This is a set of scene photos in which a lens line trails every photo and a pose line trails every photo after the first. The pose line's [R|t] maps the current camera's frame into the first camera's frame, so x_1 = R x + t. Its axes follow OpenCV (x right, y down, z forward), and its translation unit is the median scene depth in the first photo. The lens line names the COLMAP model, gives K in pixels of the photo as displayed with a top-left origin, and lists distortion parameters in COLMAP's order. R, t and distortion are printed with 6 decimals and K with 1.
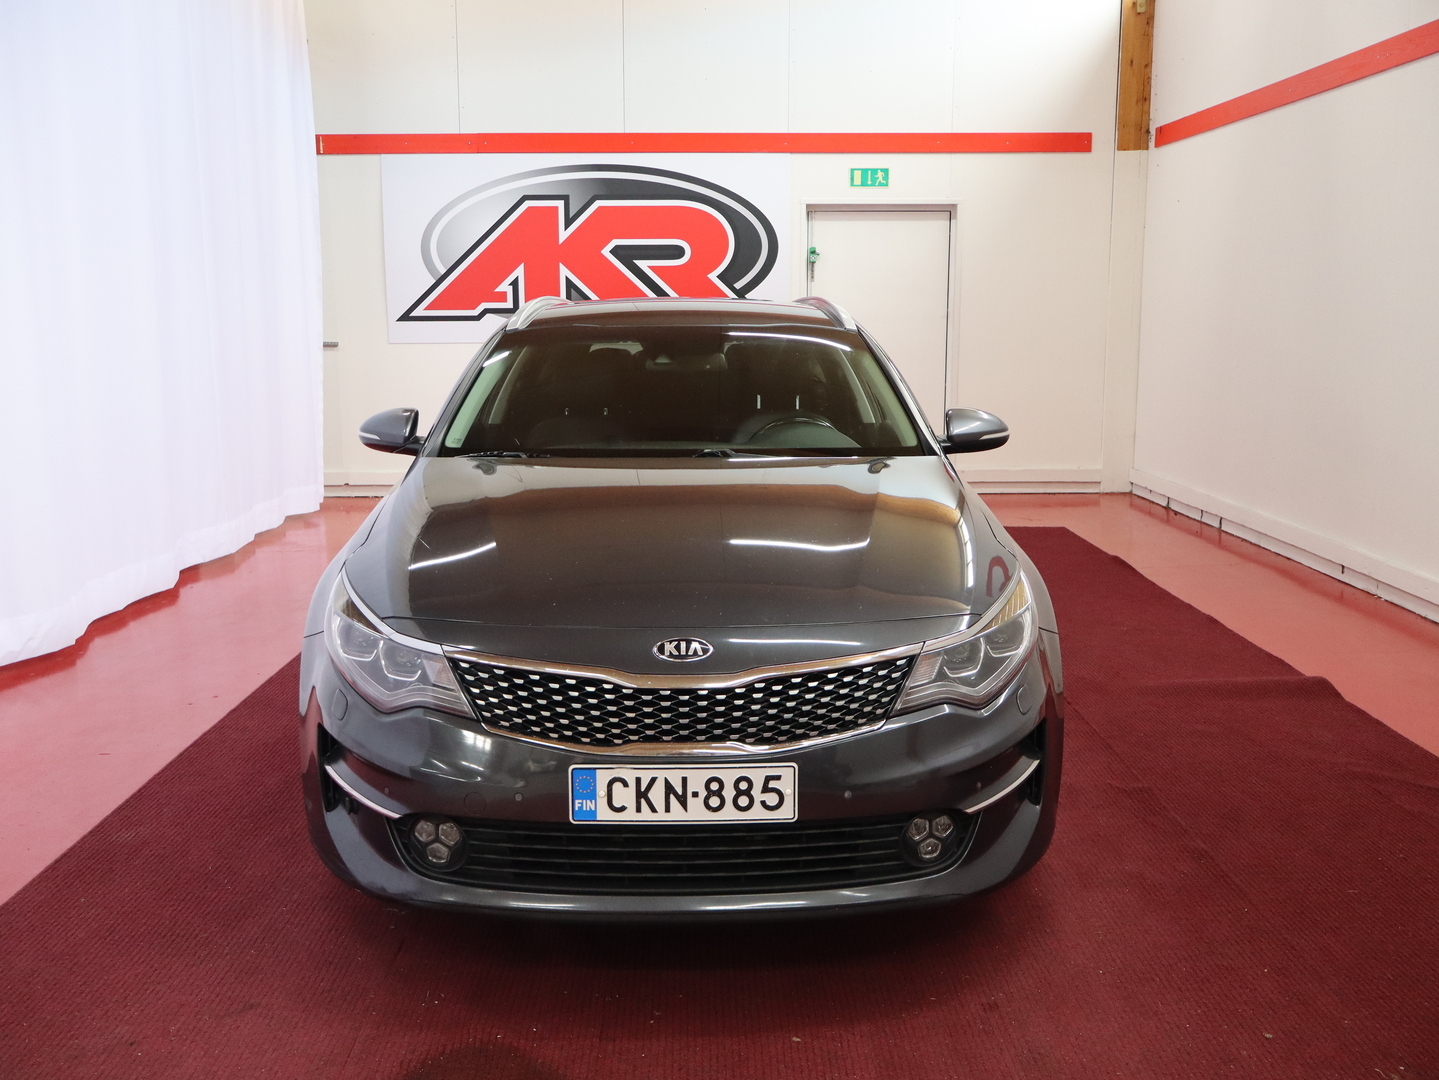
lens RADIAL K [[1343.5, 0, 719.5], [0, 1343.5, 540.0], [0, 0, 1]] dist [-0.000437, -0.010061]
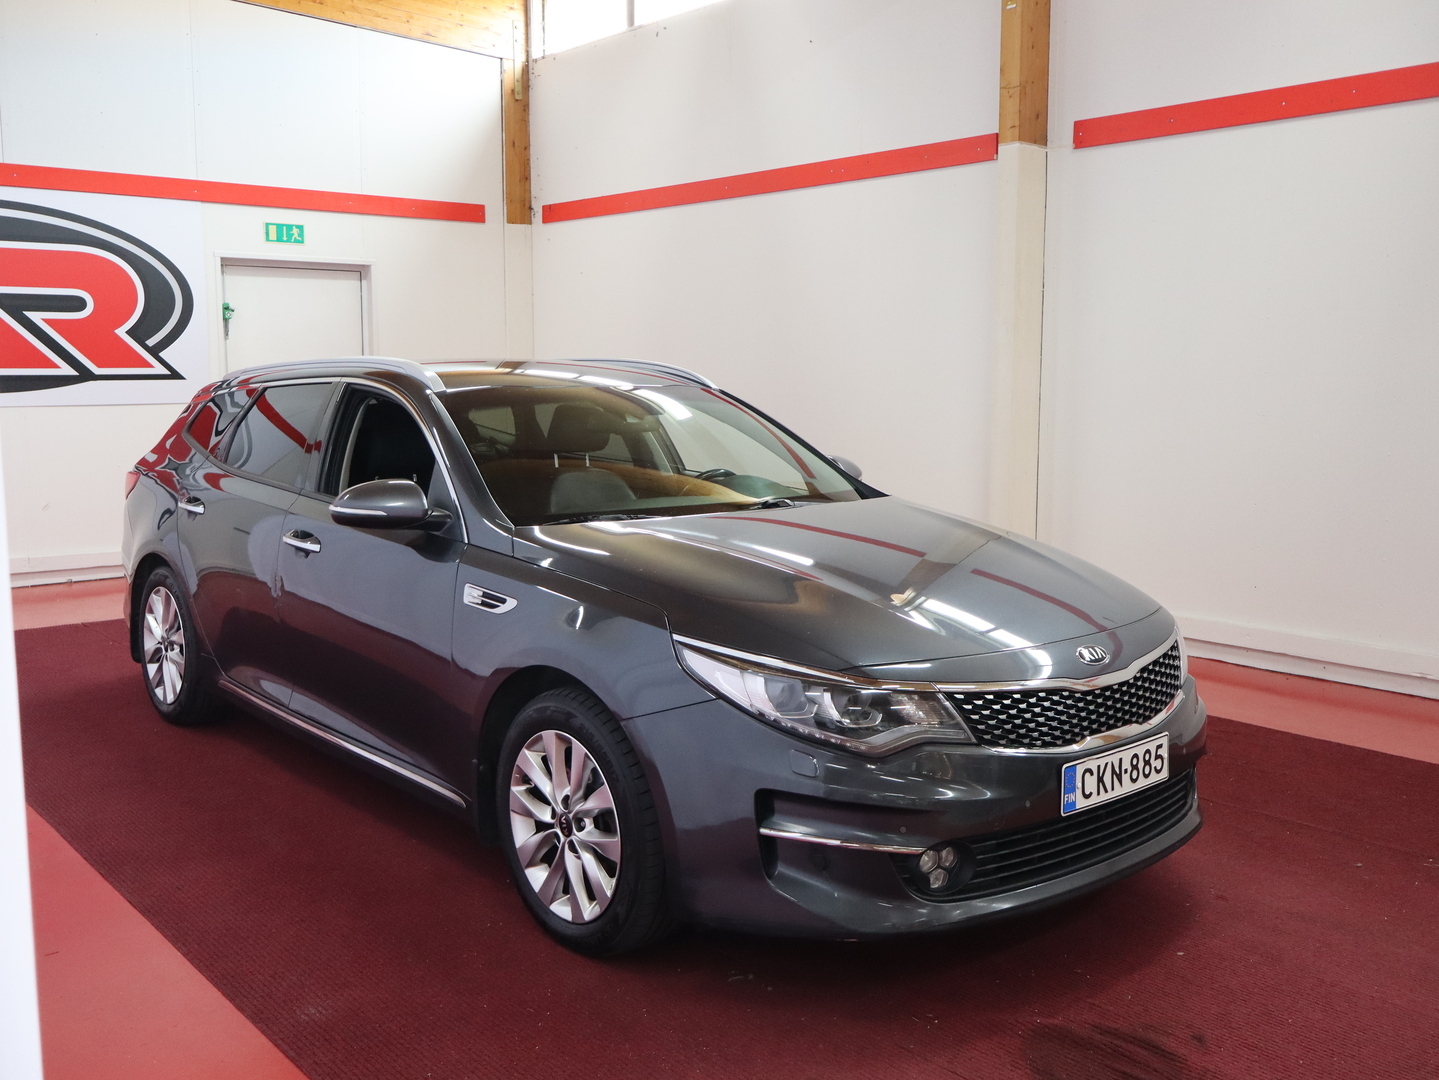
lens RADIAL K [[1343.5, 0, 719.5], [0, 1343.5, 540.0], [0, 0, 1]] dist [-0.000437, -0.010061]
pose [[0.776440, -0.077479, 0.625411, -0.268477], [0.104492, 0.994504, -0.006521, -0.012162], [-0.621468, 0.070414, 0.780268, 0.070279]]
